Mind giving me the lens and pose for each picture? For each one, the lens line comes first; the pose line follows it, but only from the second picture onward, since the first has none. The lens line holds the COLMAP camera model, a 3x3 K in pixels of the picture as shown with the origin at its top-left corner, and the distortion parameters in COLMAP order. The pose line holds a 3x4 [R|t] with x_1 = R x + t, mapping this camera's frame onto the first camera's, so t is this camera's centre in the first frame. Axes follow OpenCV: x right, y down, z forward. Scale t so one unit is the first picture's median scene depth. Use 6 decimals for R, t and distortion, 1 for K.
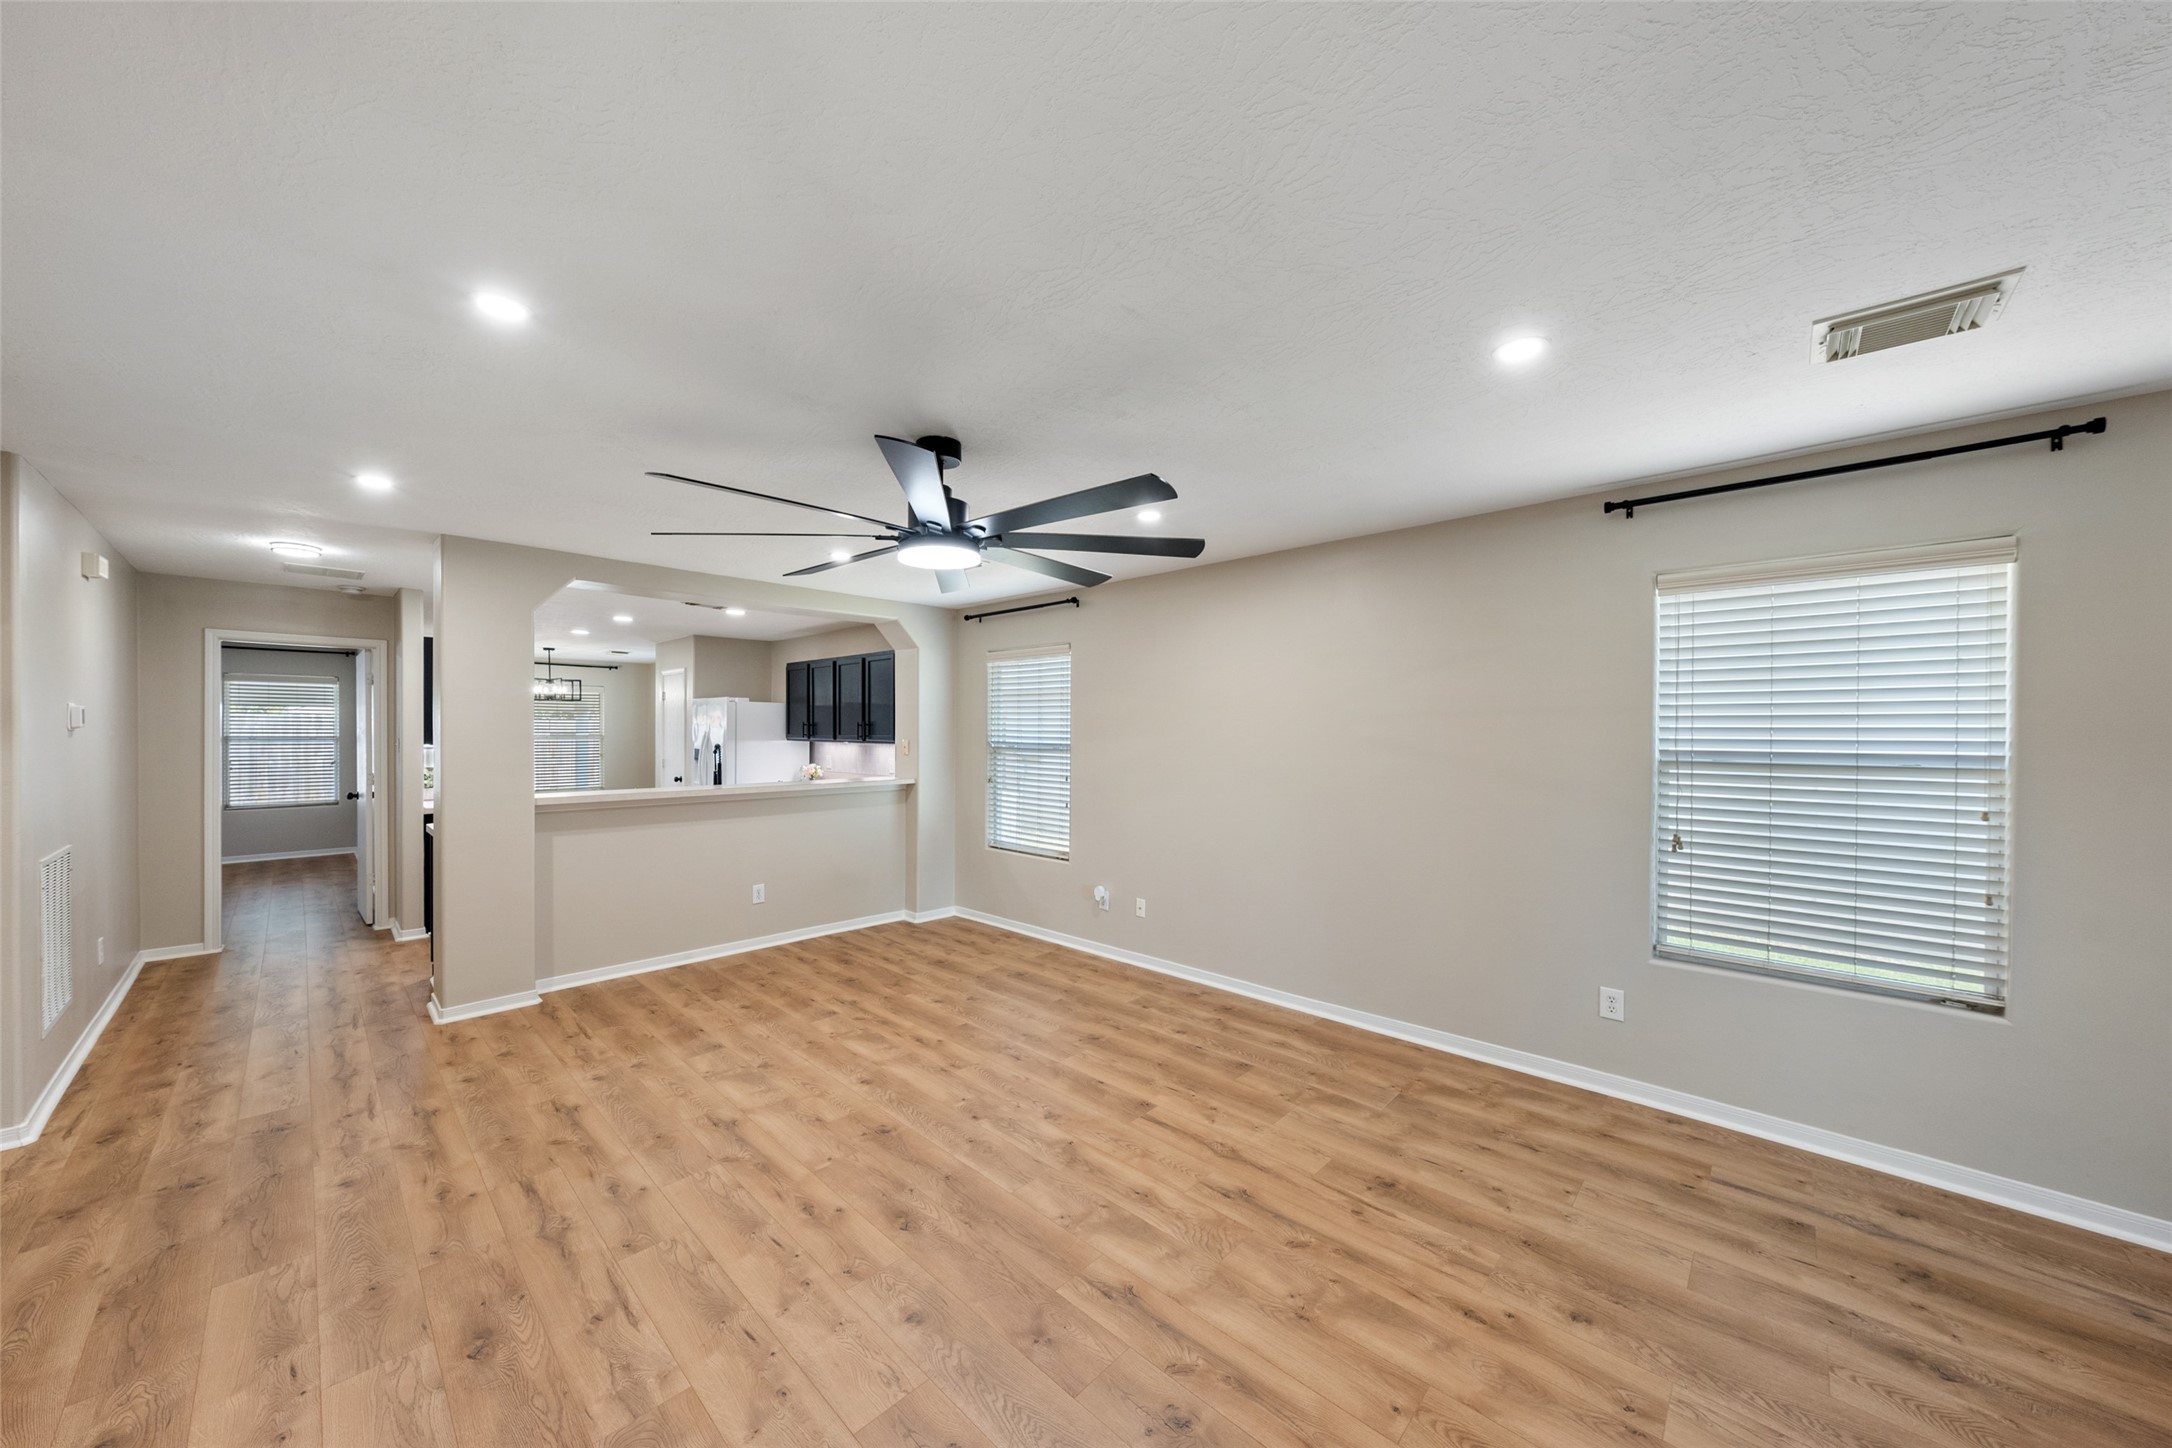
lens RADIAL K [[769.1, 0, 1101.6], [0, 769.1, 693.6], [0, 0, 1]] dist [-0.007323, -0.000021]
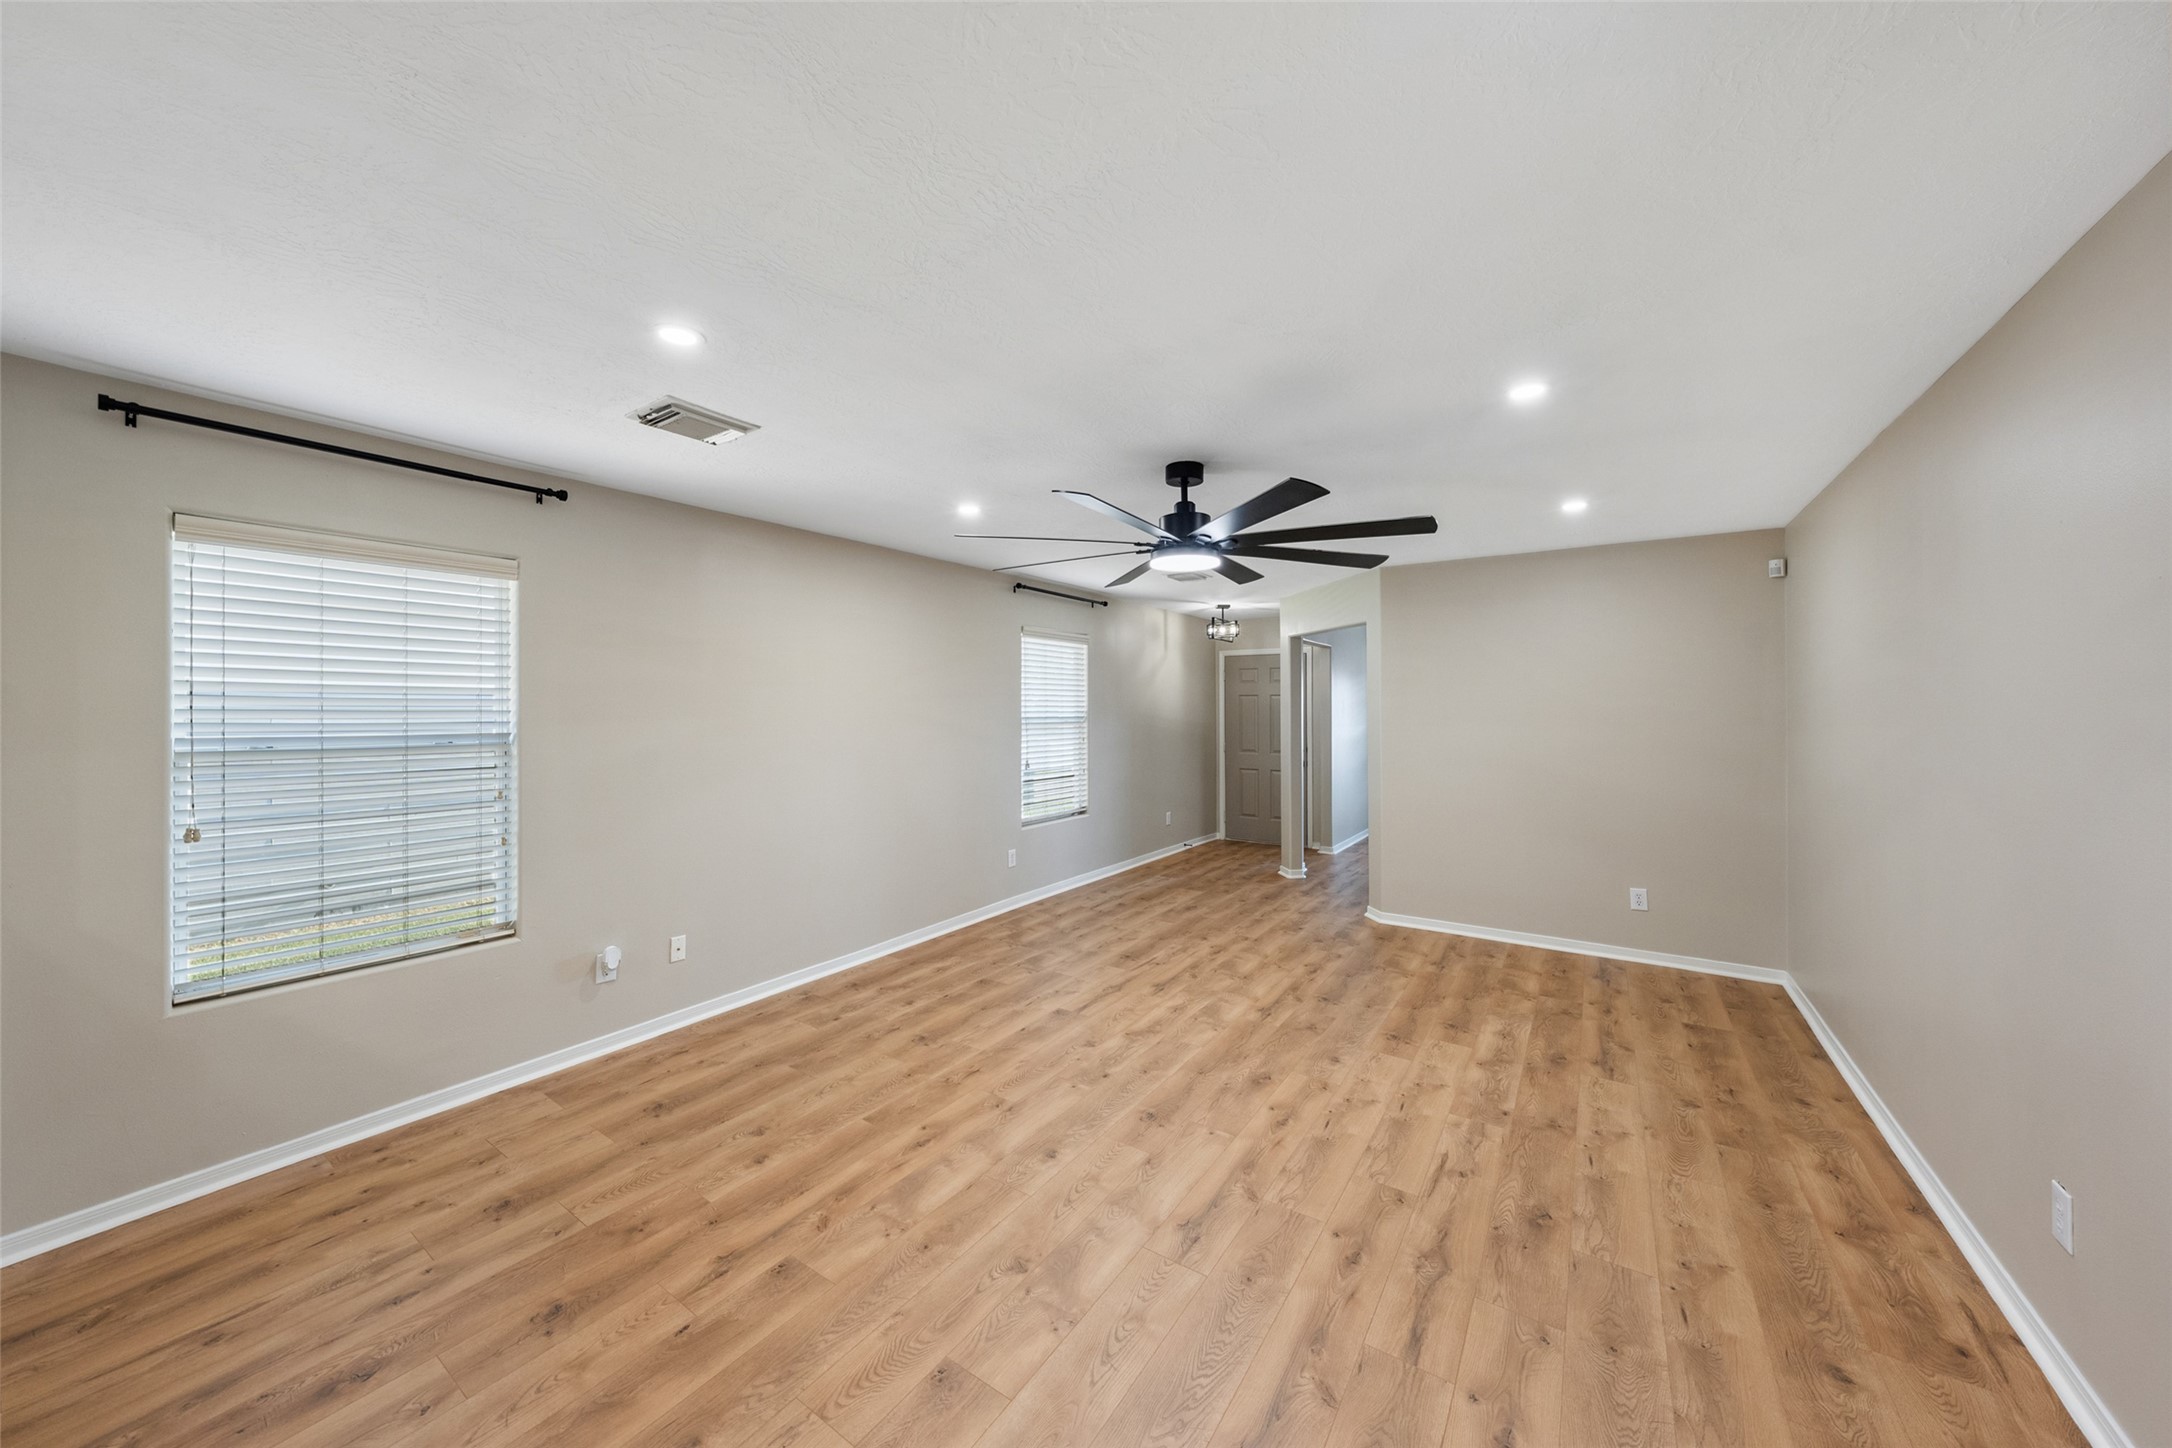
lens RADIAL K [[769.1, 0, 1085.3], [0, 769.1, 706.4], [0, 0, 1]] dist [-0.007323, -0.000021]
pose [[-0.166833, -0.006470, 0.985964, -1.220185], [-0.045388, 0.998969, -0.001124, 0.057111], [-0.984940, -0.044938, -0.166954, 1.262671]]
